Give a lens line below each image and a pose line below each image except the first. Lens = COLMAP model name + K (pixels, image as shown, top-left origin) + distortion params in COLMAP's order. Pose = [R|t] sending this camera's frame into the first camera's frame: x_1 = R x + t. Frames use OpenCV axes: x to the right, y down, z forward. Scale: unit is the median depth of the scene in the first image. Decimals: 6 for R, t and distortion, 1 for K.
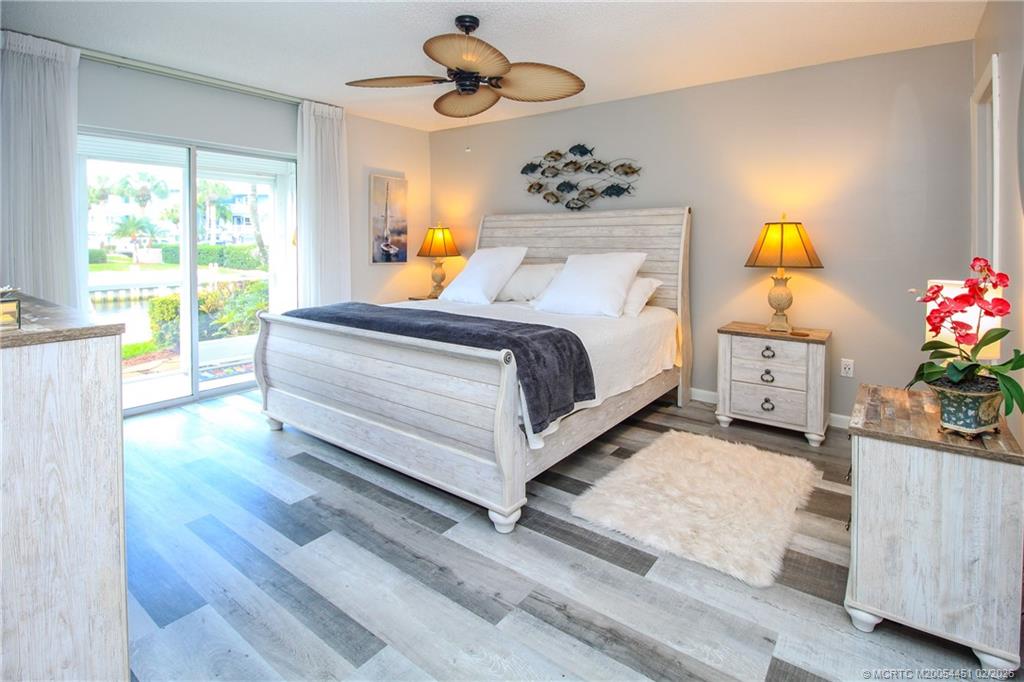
lens RADIAL K [[488.4, 0, 515.2], [0, 488.4, 373.2], [0, 0, 1]] dist [-0.003233, -0.000249]
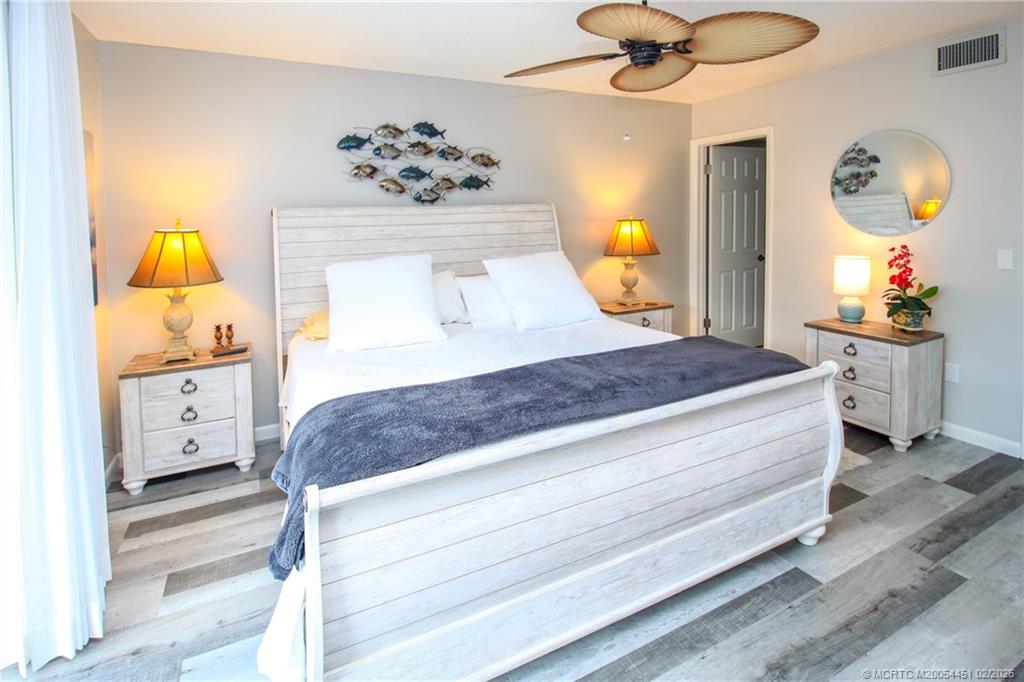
lens RADIAL K [[508.5, 0, 512.0], [0, 508.5, 341.0], [0, 0, 1]] dist [-0.016939, -0.000817]
pose [[0.433737, -0.228935, 0.871471, -0.622763], [0.251594, 0.959486, 0.126836, -0.201194], [-0.865201, 0.164244, 0.473763, 0.559236]]
